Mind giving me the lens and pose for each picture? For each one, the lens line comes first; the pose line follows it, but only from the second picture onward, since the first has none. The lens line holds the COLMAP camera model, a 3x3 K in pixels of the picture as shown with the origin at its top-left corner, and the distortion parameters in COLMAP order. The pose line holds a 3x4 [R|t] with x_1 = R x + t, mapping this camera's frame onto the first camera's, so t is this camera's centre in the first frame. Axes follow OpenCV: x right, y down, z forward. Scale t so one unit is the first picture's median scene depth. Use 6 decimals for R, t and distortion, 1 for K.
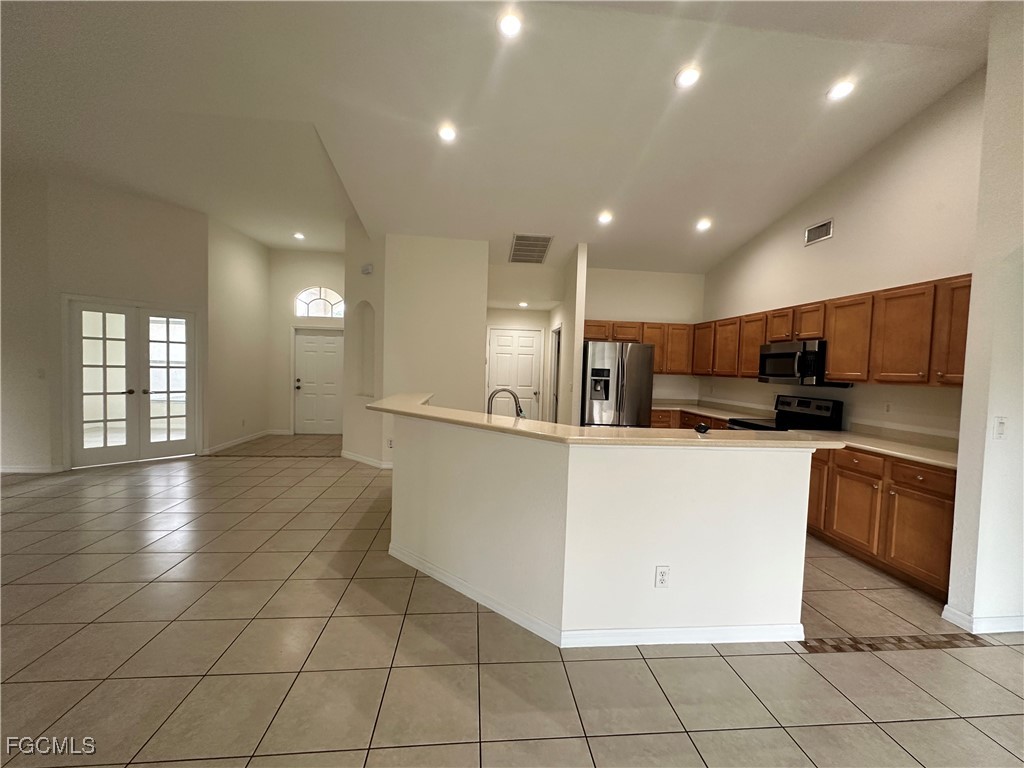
lens RADIAL K [[408.9, 0, 512.0], [0, 408.9, 384.1], [0, 0, 1]] dist [0.010695, 0.000301]
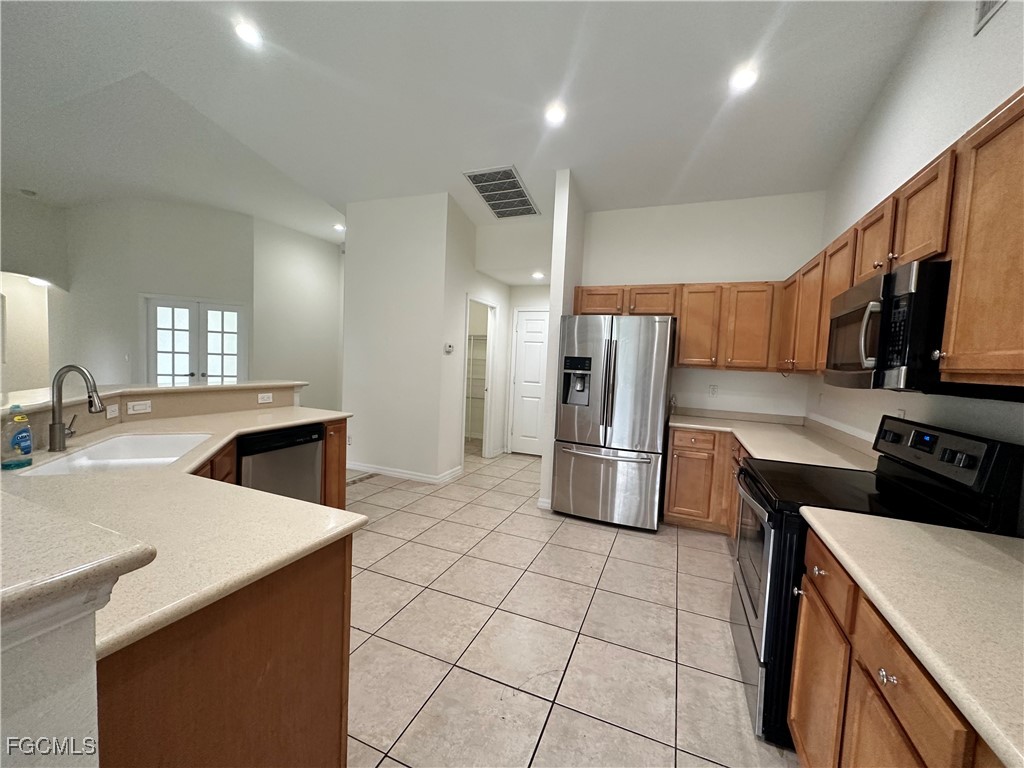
lens RADIAL K [[408.9, 0, 511.7], [0, 408.9, 384.7], [0, 0, 1]] dist [0.010695, 0.000301]
pose [[0.885510, 0.036101, -0.463215, 0.435136], [-0.036519, 0.999300, 0.008069, 0.004828], [0.463182, 0.009771, 0.886209, 0.384485]]
